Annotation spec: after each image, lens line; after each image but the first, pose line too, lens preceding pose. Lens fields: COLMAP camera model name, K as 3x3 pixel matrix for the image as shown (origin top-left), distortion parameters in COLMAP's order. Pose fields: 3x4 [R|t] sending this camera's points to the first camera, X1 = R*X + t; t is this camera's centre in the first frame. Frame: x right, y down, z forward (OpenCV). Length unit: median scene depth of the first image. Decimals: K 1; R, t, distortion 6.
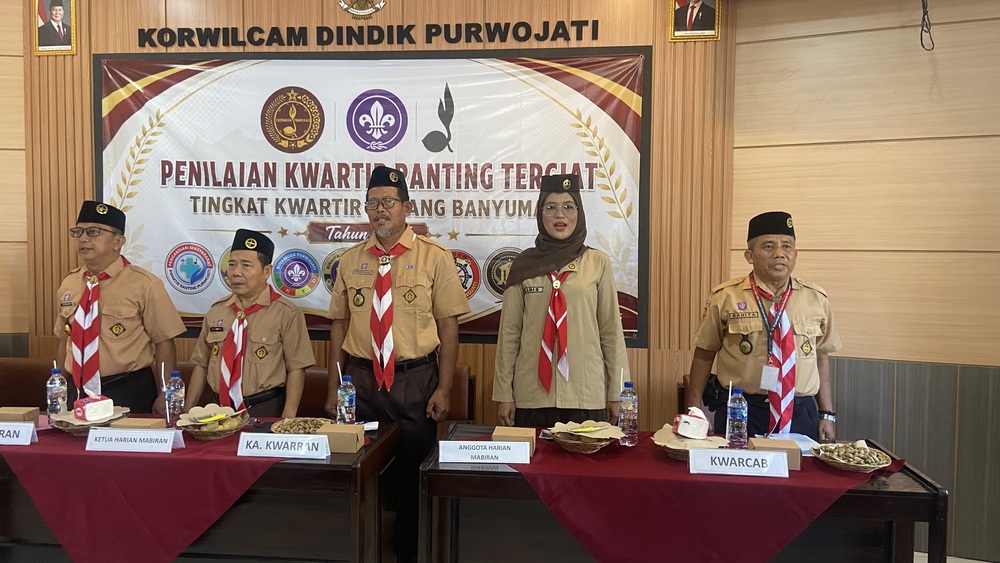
lens RADIAL K [[751.1, 0, 495.9], [0, 751.1, 269.0], [0, 0, 1]] dist [0.127445, -0.165996]
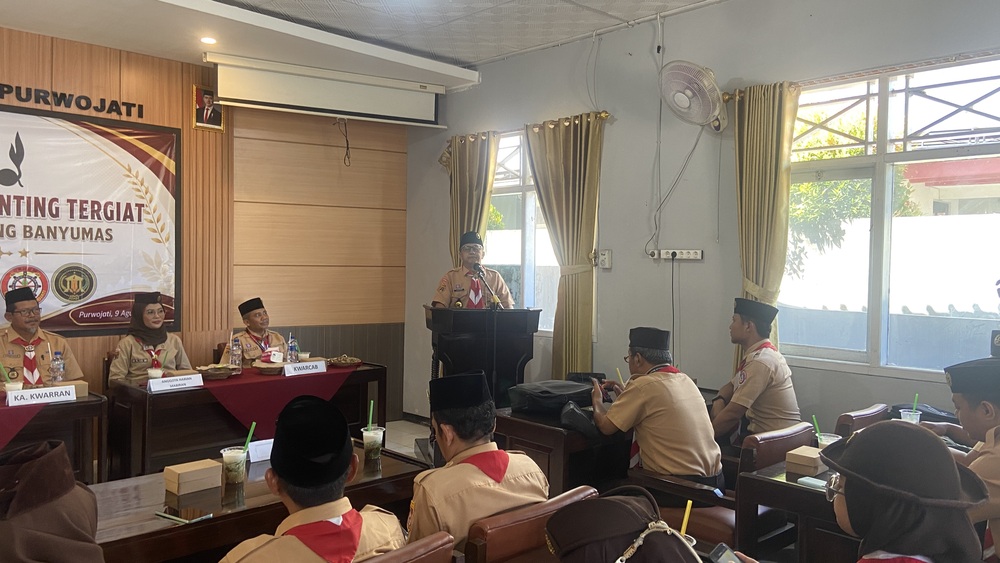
lens RADIAL K [[751.1, 0, 510.4], [0, 751.1, 277.7], [0, 0, 1]] dist [0.127445, -0.165996]
pose [[0.616766, -0.015486, 0.786994, -0.562936], [0.019300, 0.999803, 0.004548, 0.005128], [-0.786910, 0.012384, 0.616944, -0.419593]]
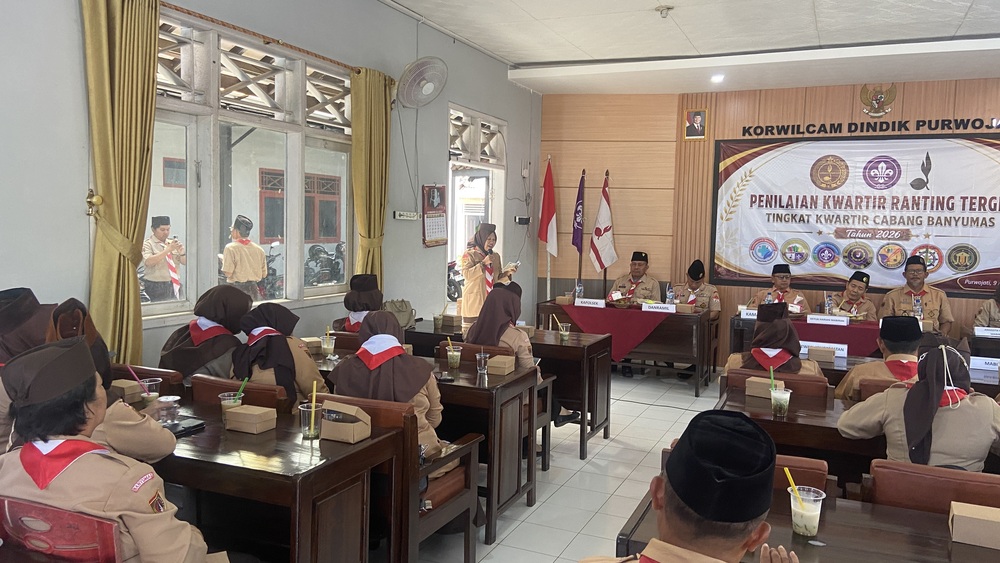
lens RADIAL K [[751.1, 0, 507.5], [0, 751.1, 272.8], [0, 0, 1]] dist [0.127445, -0.165996]
pose [[0.956167, 0.033985, -0.290843, -0.477840], [-0.027780, 0.999290, 0.025437, 0.024110], [0.291501, -0.016243, 0.956433, -1.049602]]
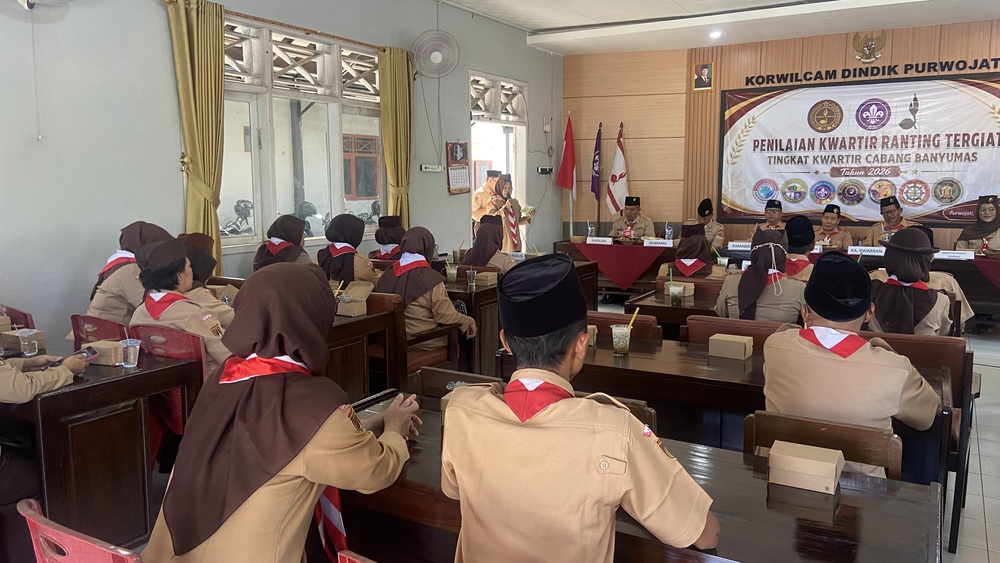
lens RADIAL K [[751.1, 0, 498.9], [0, 751.1, 270.3], [0, 0, 1]] dist [0.127445, -0.165996]
pose [[0.917174, 0.033917, -0.397041, -0.245001], [-0.002221, 0.996791, 0.080021, 0.052467], [0.398481, -0.072512, 0.914306, -1.268174]]
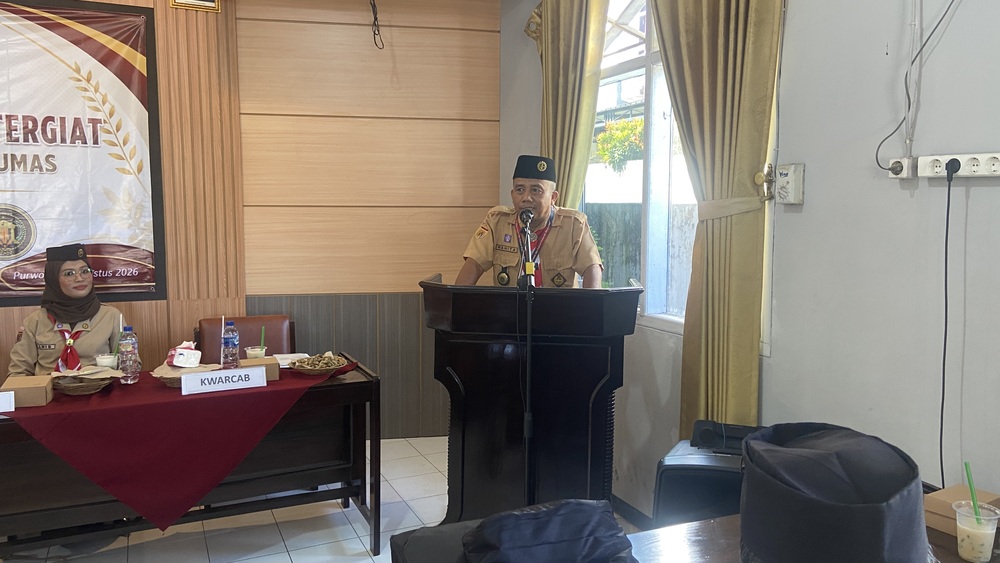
lens RADIAL K [[751.1, 0, 506.1], [0, 751.1, 270.7], [0, 0, 1]] dist [0.127445, -0.165996]
pose [[0.846263, -0.051228, 0.530296, 0.036575], [0.021817, 0.997864, 0.061580, 0.008831], [-0.532318, -0.040544, 0.845573, -0.150210]]
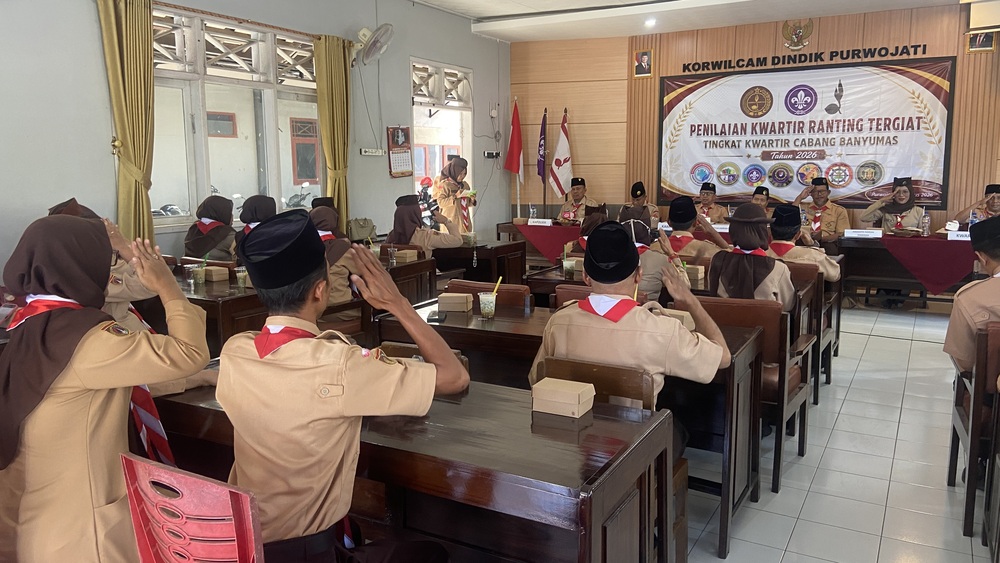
lens RADIAL K [[751.1, 0, 492.3], [0, 751.1, 268.4], [0, 0, 1]] dist [0.127445, -0.165996]
pose [[0.920430, 0.037789, -0.389077, -0.102397], [0.000117, 0.995290, 0.096943, 0.059256], [0.390907, -0.089274, 0.916090, -1.295035]]
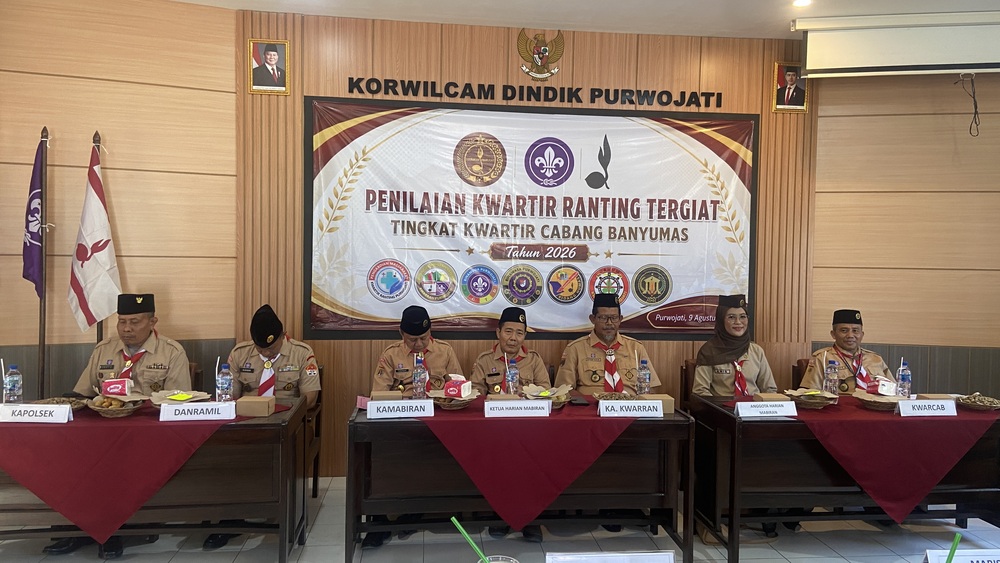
lens RADIAL K [[751.1, 0, 510.1], [0, 751.1, 269.1], [0, 0, 1]] dist [0.127445, -0.165996]
pose [[0.972904, 0.002914, 0.231189, -0.509676], [-0.000110, 0.999926, -0.012143, -0.005003], [-0.231208, 0.011788, 0.972833, -0.190727]]
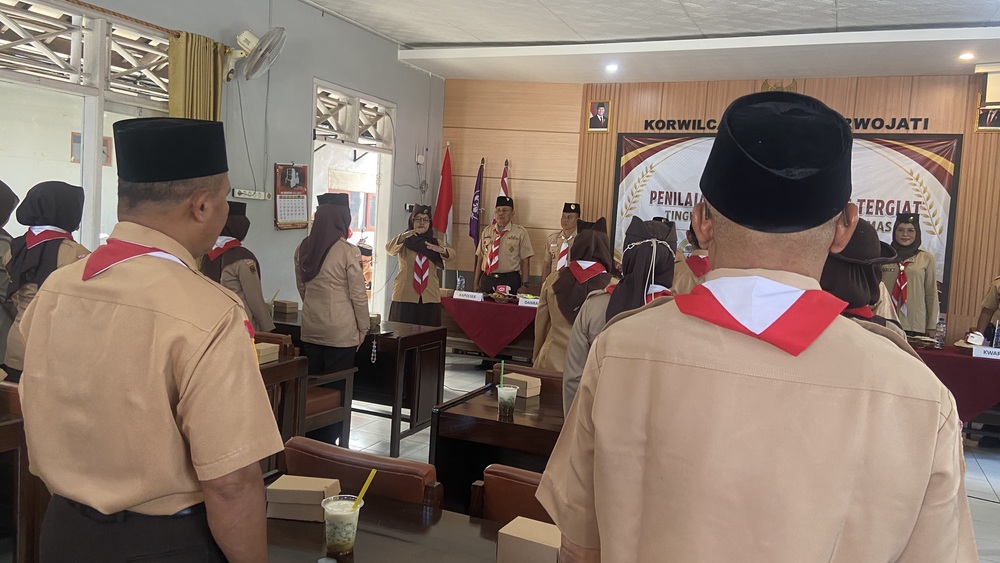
lens RADIAL K [[751.1, 0, 501.8], [0, 751.1, 268.6], [0, 0, 1]] dist [0.127445, -0.165996]
pose [[0.953385, 0.068378, -0.293907, -0.238763], [-0.064444, 0.997655, 0.023061, 0.029477], [0.294795, -0.003045, 0.955556, -0.896934]]
